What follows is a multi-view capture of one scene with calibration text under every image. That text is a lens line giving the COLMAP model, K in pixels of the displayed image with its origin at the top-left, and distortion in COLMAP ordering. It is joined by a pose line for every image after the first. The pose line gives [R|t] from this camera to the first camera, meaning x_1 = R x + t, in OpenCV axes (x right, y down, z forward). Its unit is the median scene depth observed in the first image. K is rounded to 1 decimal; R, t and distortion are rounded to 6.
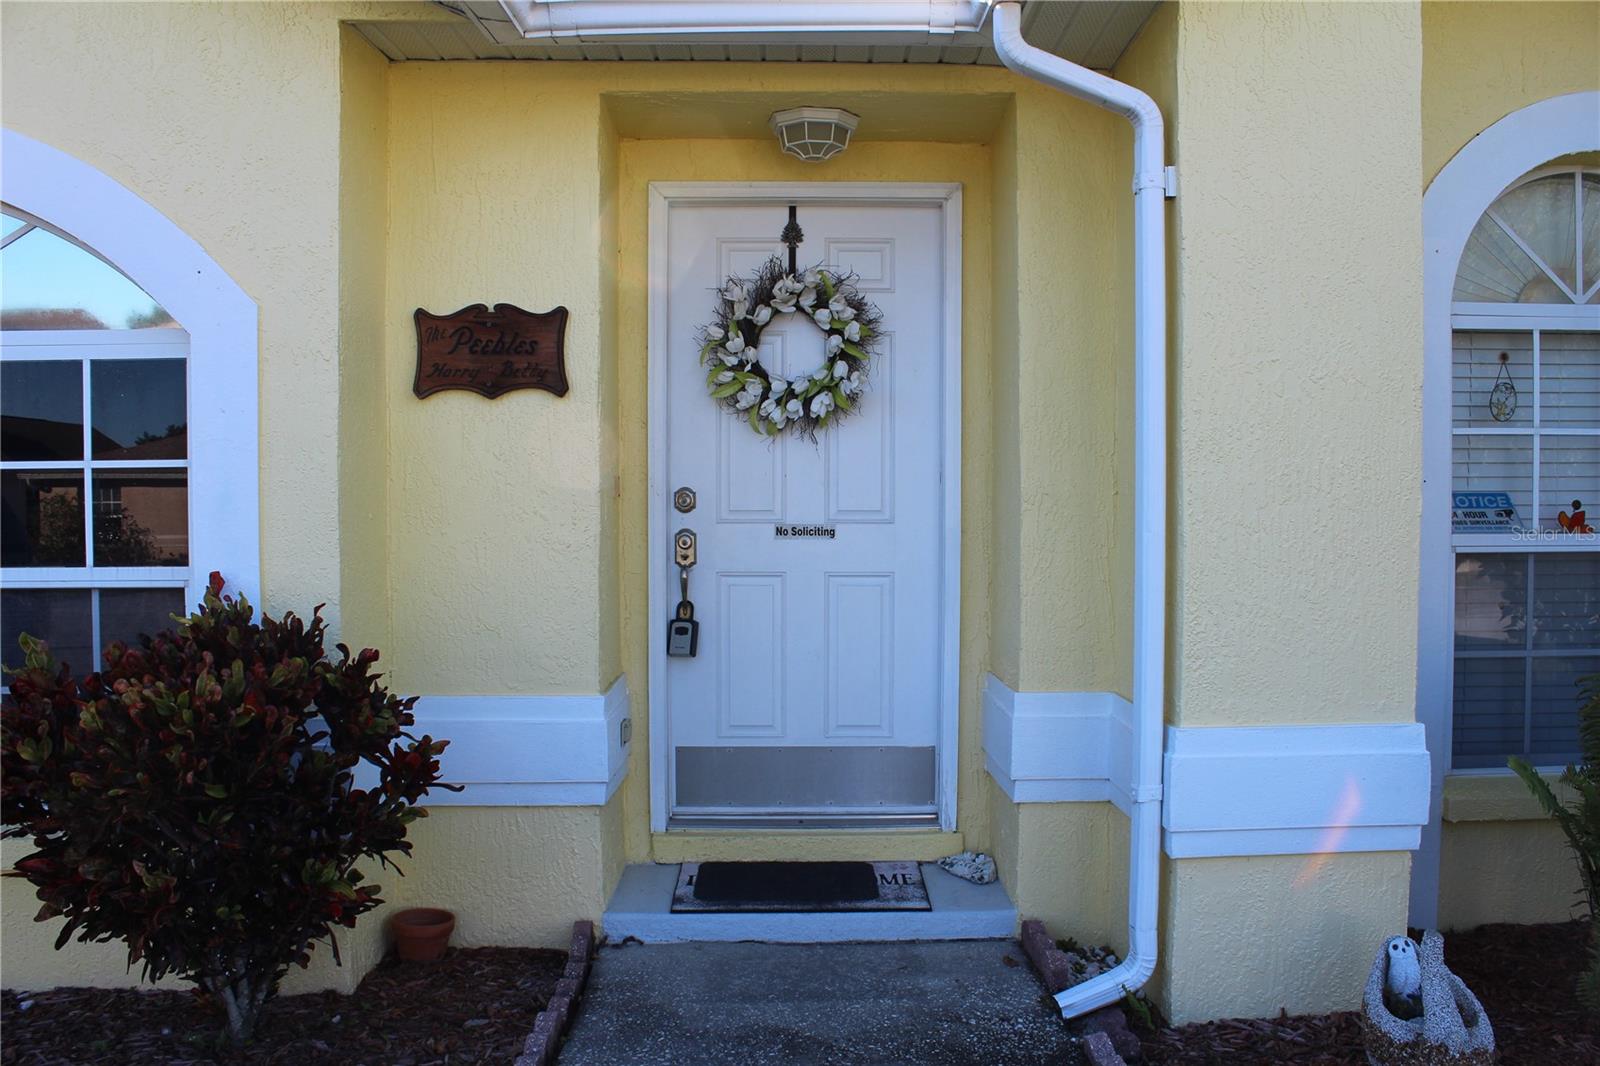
lens RADIAL K [[1334.2, 0, 820.5], [0, 1334.2, 545.5], [0, 0, 1]] dist [-0.167885, 0.145947]
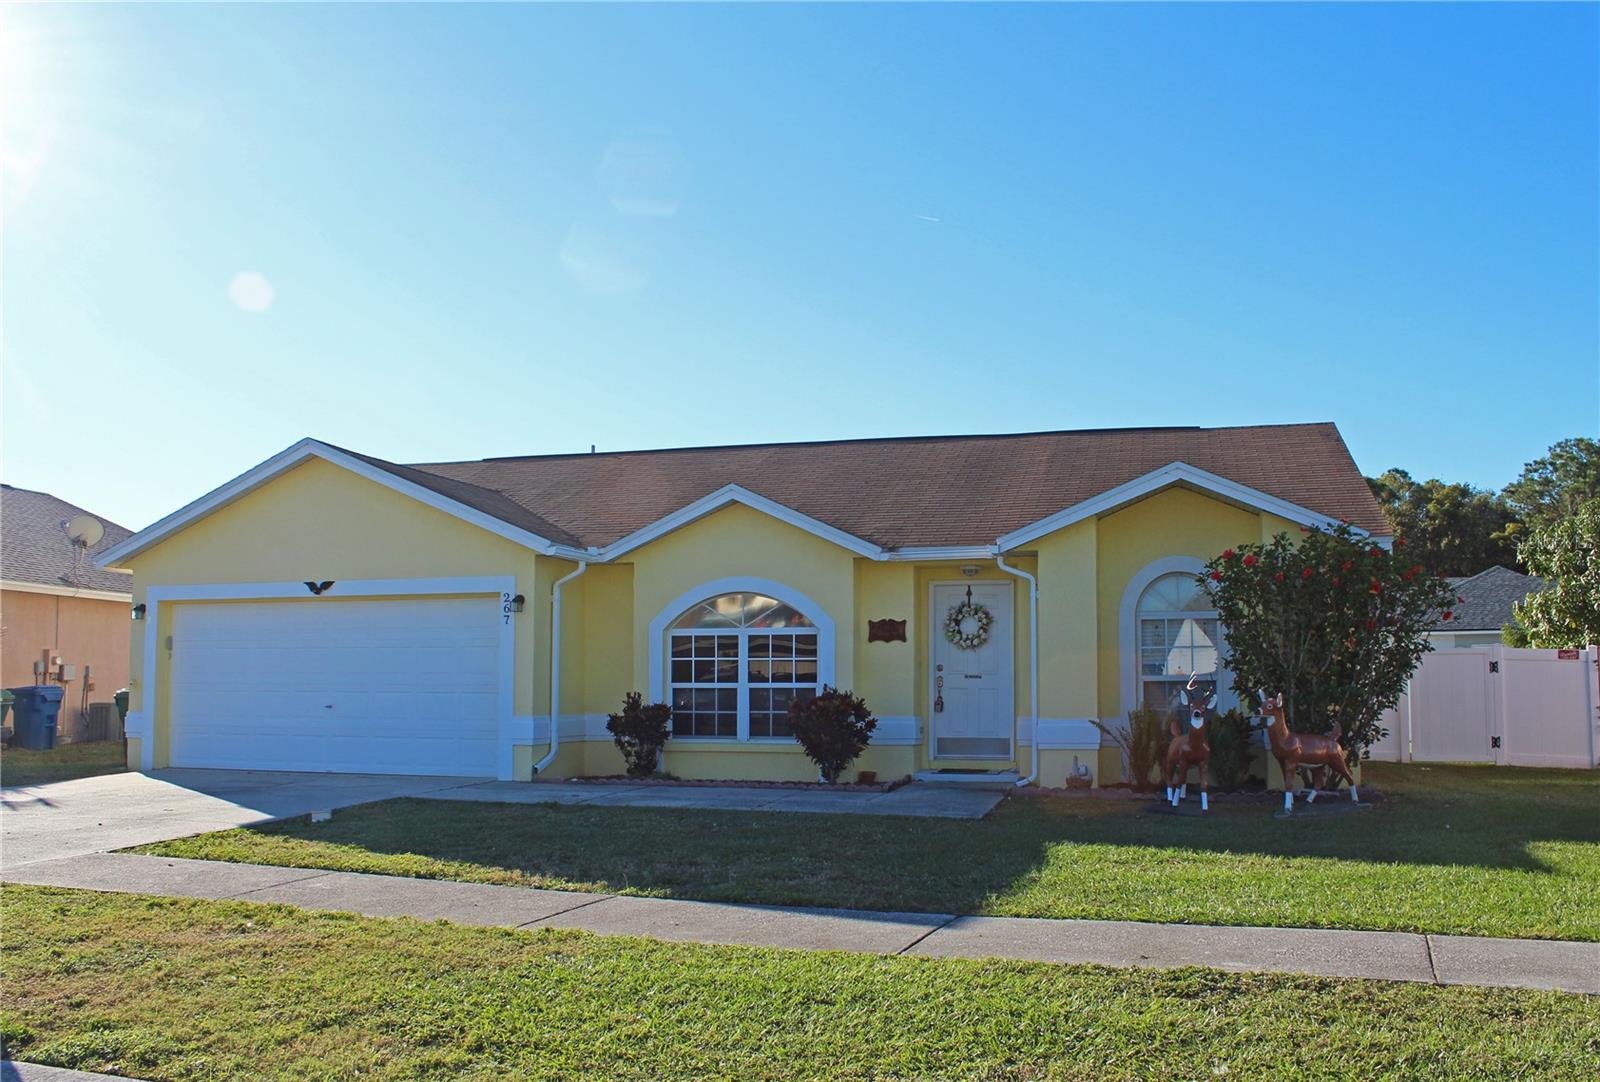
lens RADIAL K [[1401.0, 0, 803.0], [0, 1401.0, 588.9], [0, 0, 1]] dist [-0.196687, -0.000026]
pose [[0.959551, -0.013767, -0.281200, 0.674275], [-0.012694, 0.995672, -0.092062, 0.117132], [0.281250, 0.091908, 0.955223, -3.023166]]
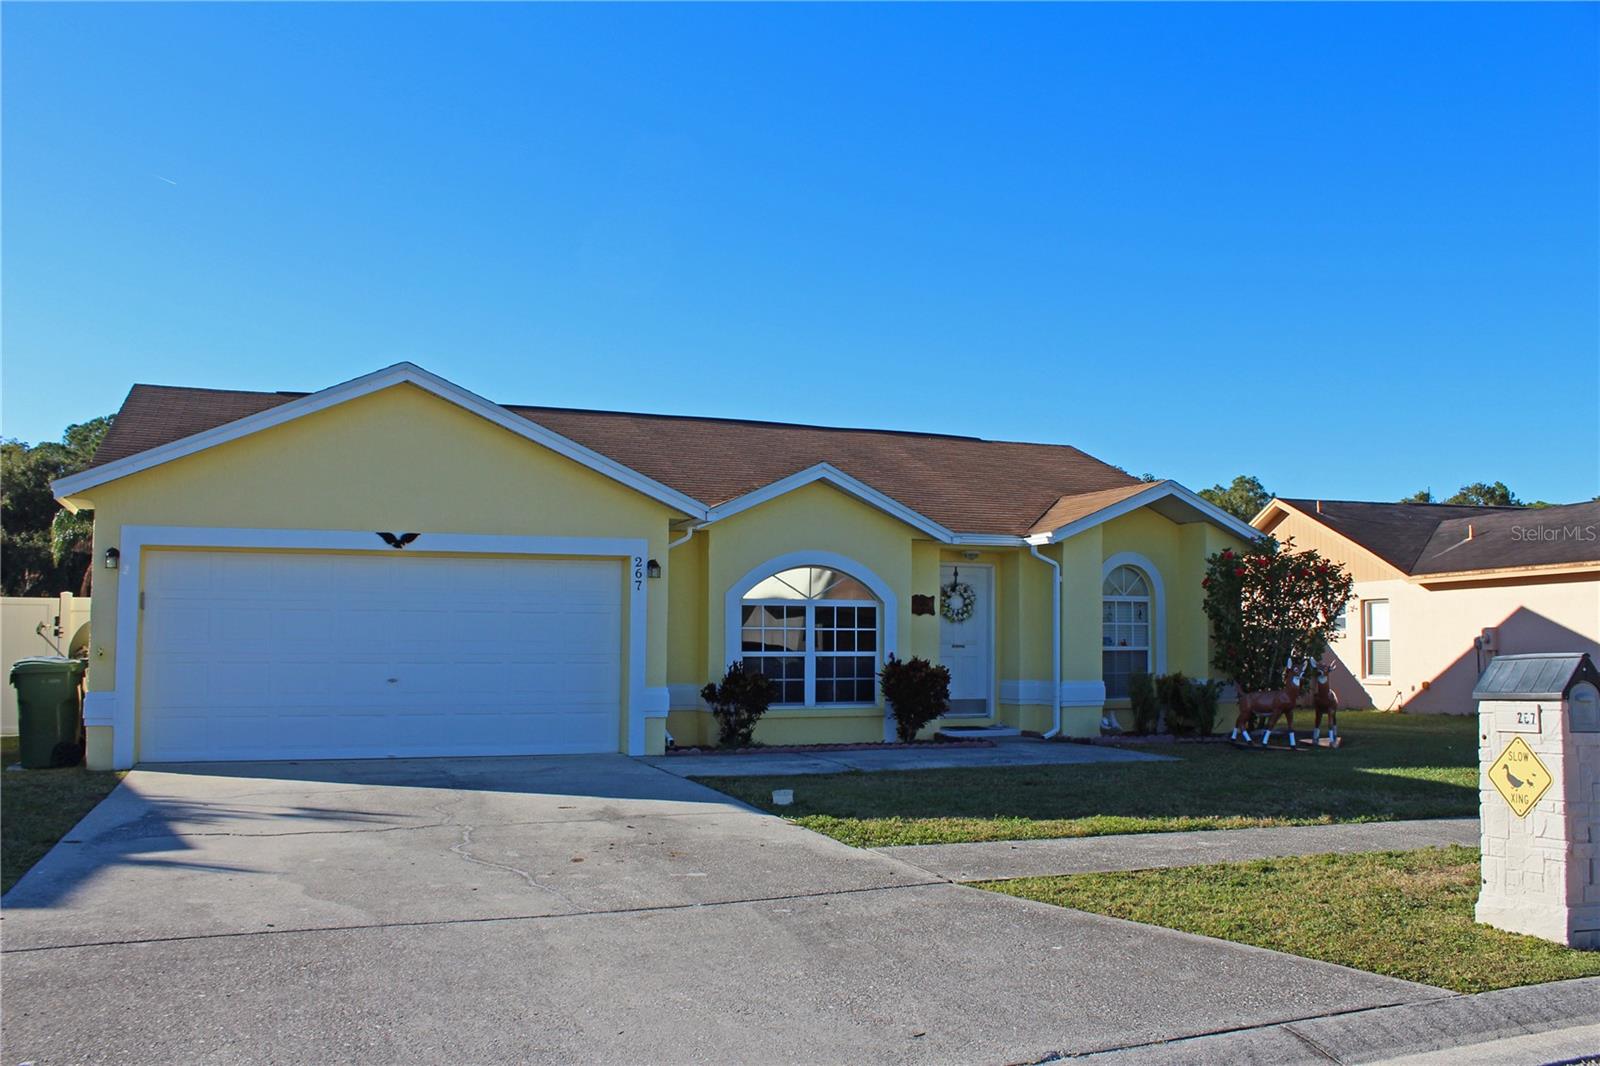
lens RADIAL K [[1334.2, 0, 820.5], [0, 1334.2, 545.5], [0, 0, 1]] dist [-0.167885, 0.145947]
pose [[0.932647, 0.033781, 0.359205, -2.107492], [0.005102, 0.994273, -0.106751, 0.129471], [-0.360754, 0.101394, 0.927133, -2.987776]]
